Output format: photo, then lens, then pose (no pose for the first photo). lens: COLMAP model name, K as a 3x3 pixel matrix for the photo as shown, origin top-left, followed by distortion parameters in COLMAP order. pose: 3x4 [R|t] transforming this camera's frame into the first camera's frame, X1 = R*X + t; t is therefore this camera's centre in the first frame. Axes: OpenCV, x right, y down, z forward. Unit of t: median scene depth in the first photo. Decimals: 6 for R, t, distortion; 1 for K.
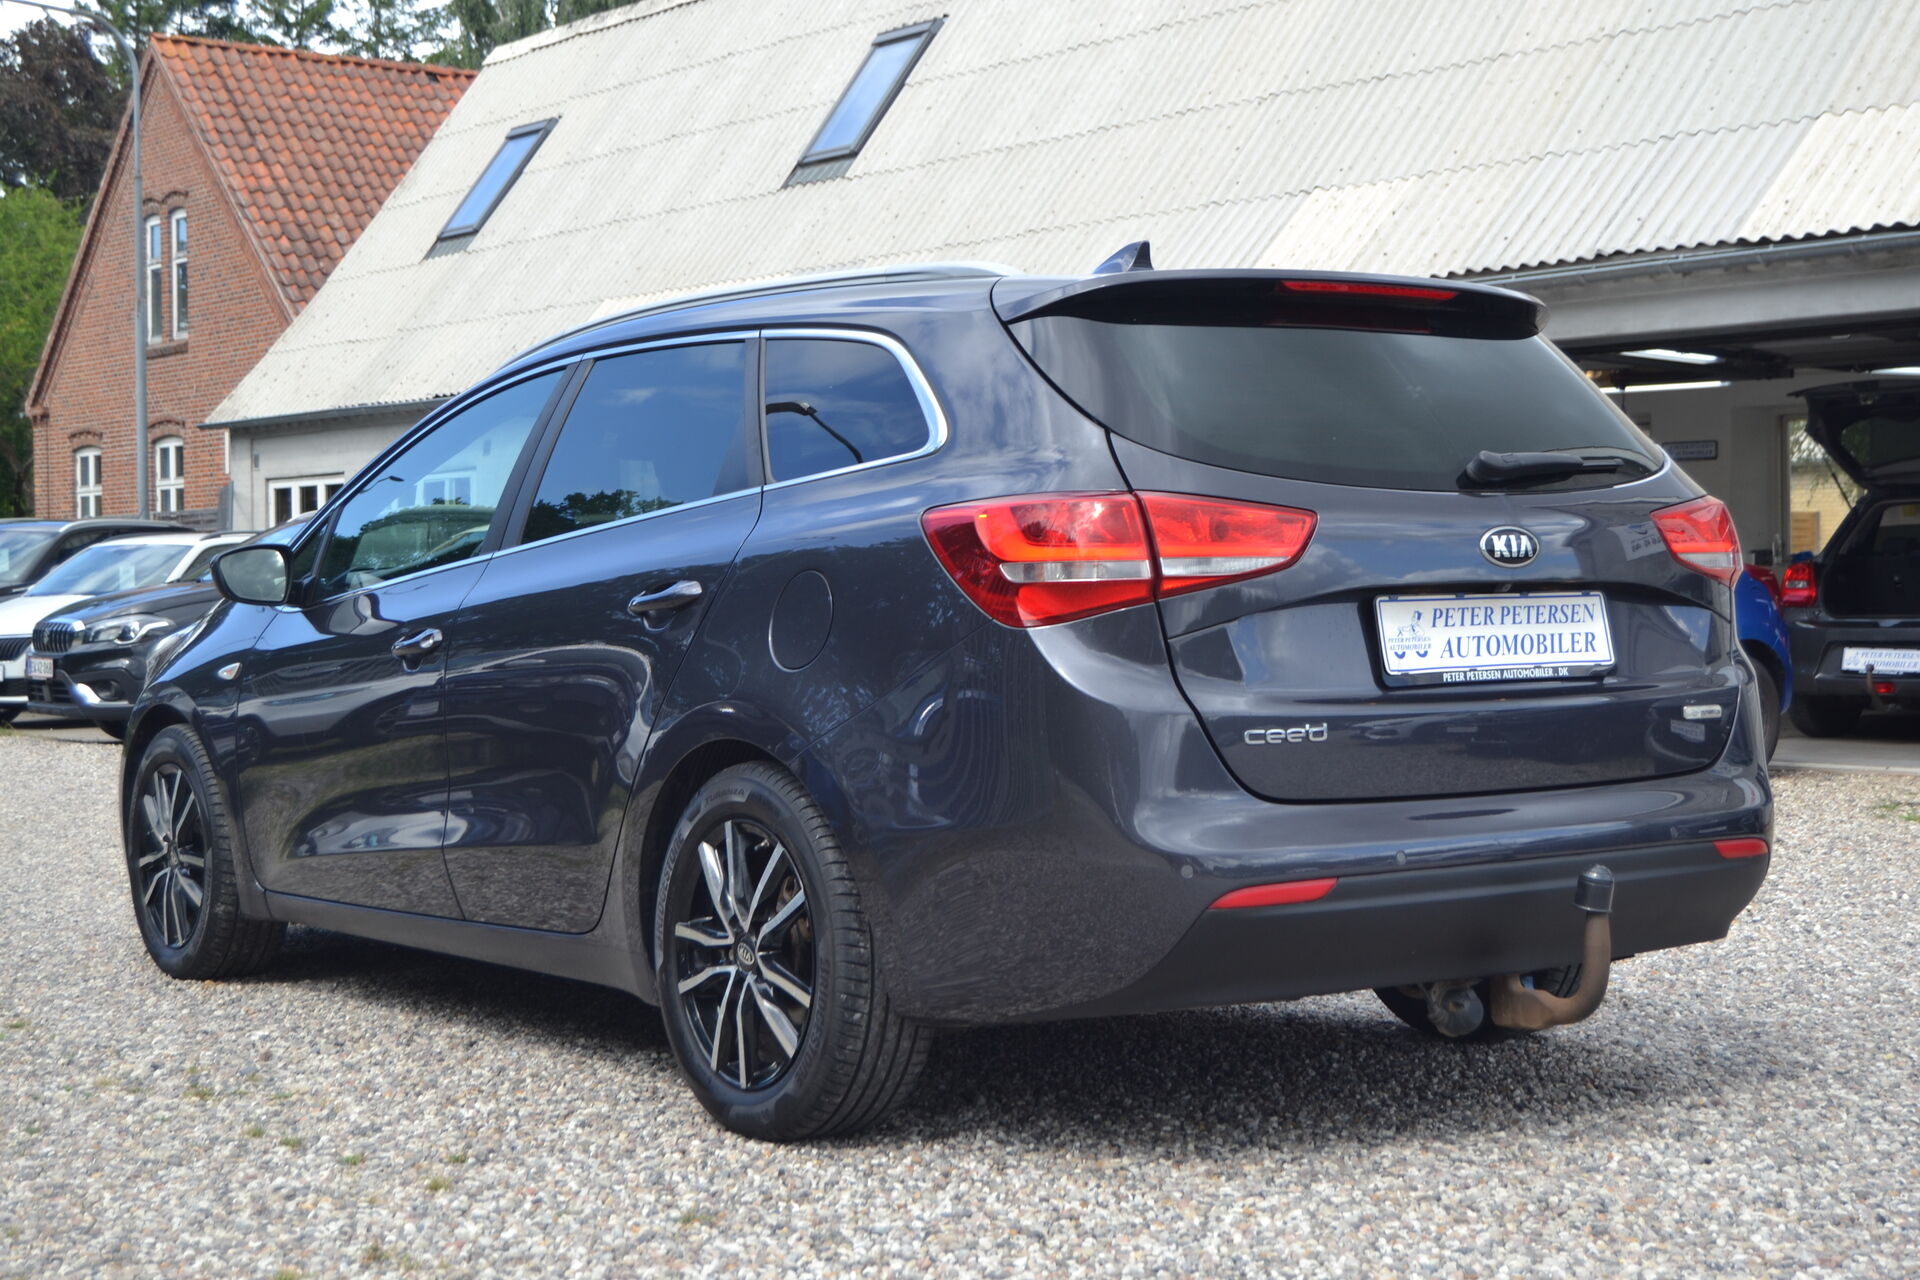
lens RADIAL K [[2964.3, 0, 971.0], [0, 2964.3, 605.1], [0, 0, 1]] dist [-0.047807, -0.028051]
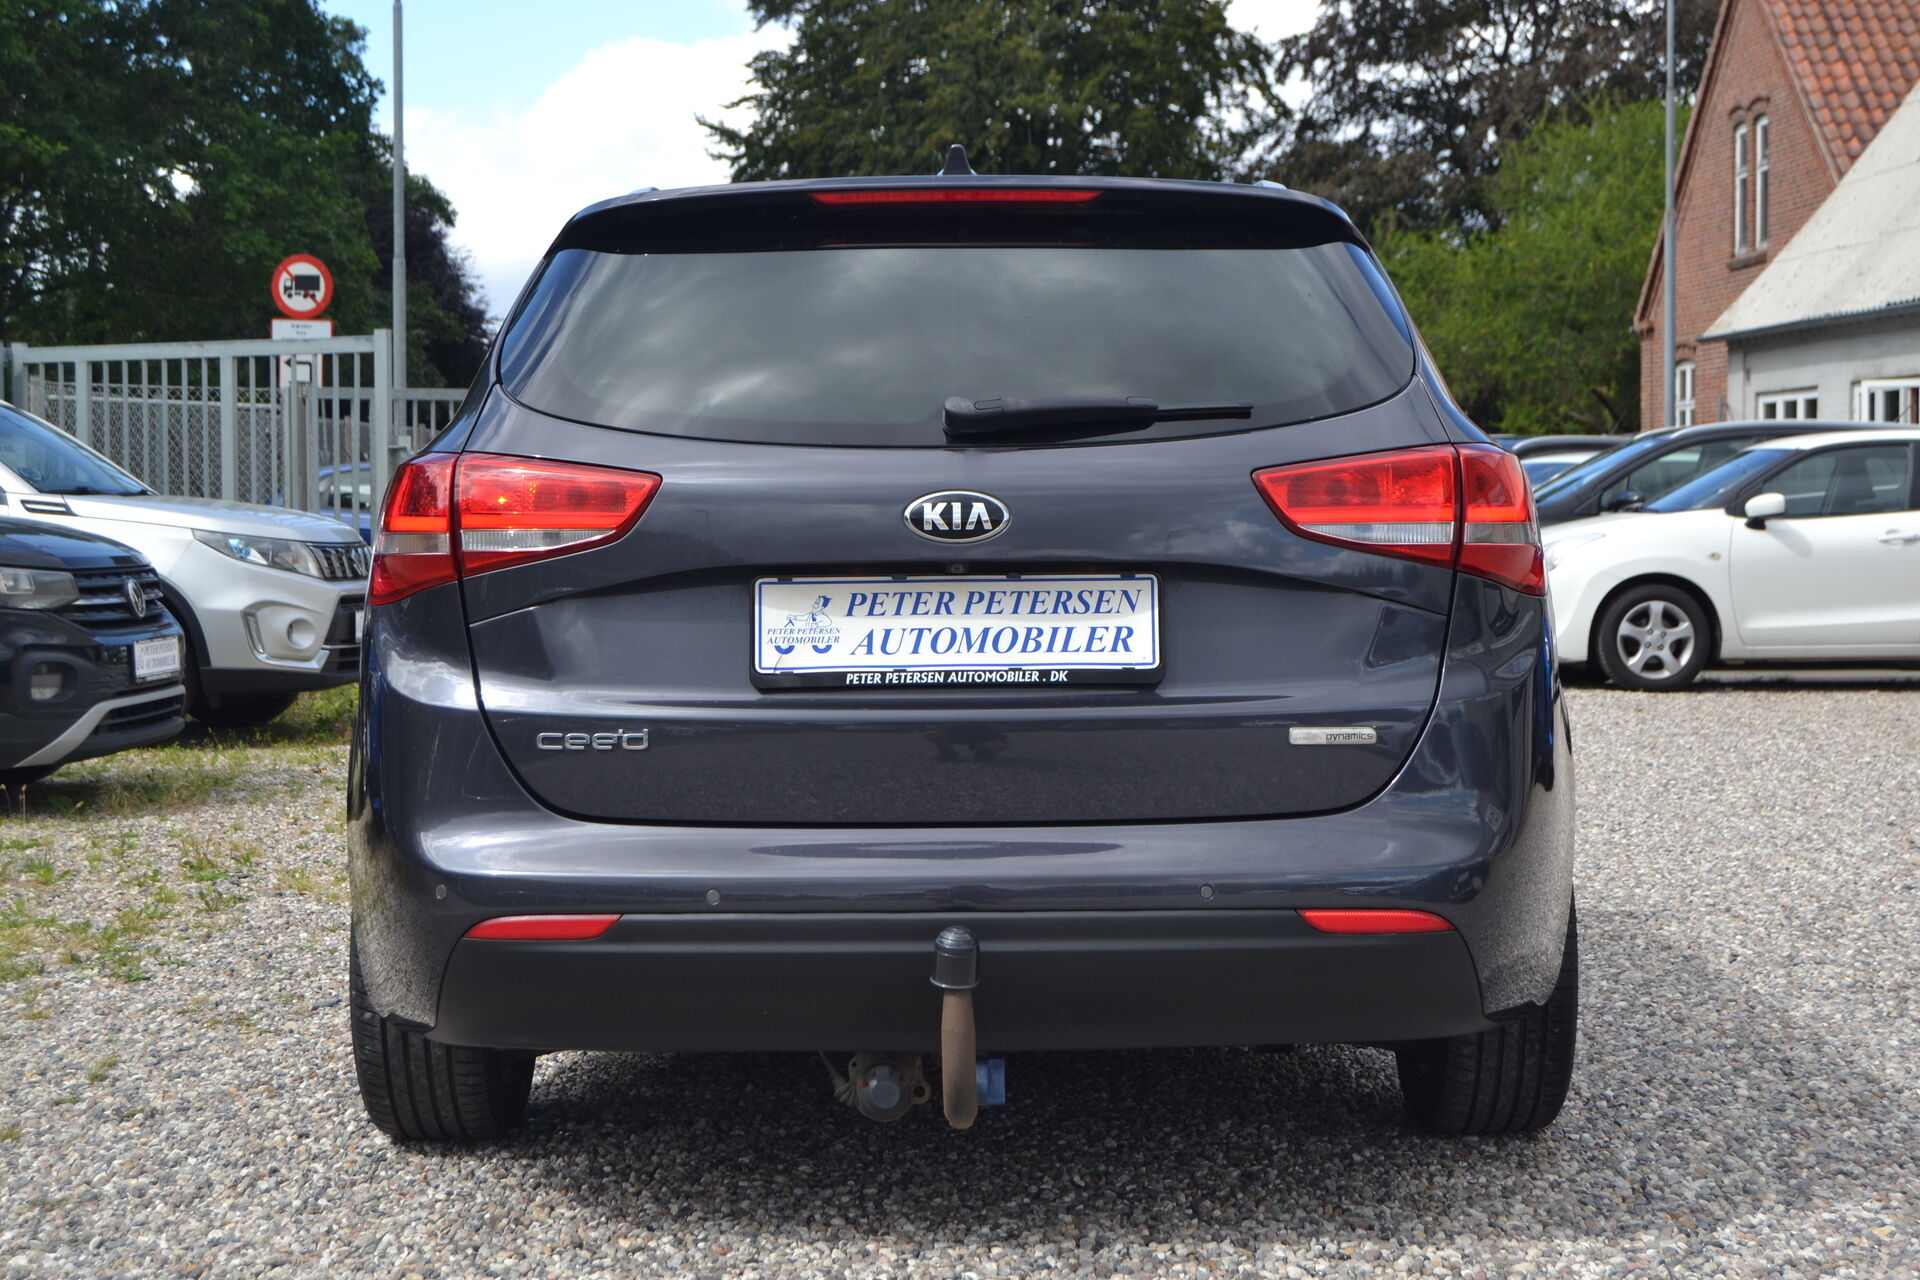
lens RADIAL K [[2964.3, 0, 971.0], [0, 2964.3, 605.1], [0, 0, 1]] dist [-0.047807, -0.028051]
pose [[0.811170, 0.027514, -0.584163, 0.097273], [-0.009205, 0.999370, 0.034288, -0.003497], [0.584738, -0.022436, 0.810912, 0.053680]]
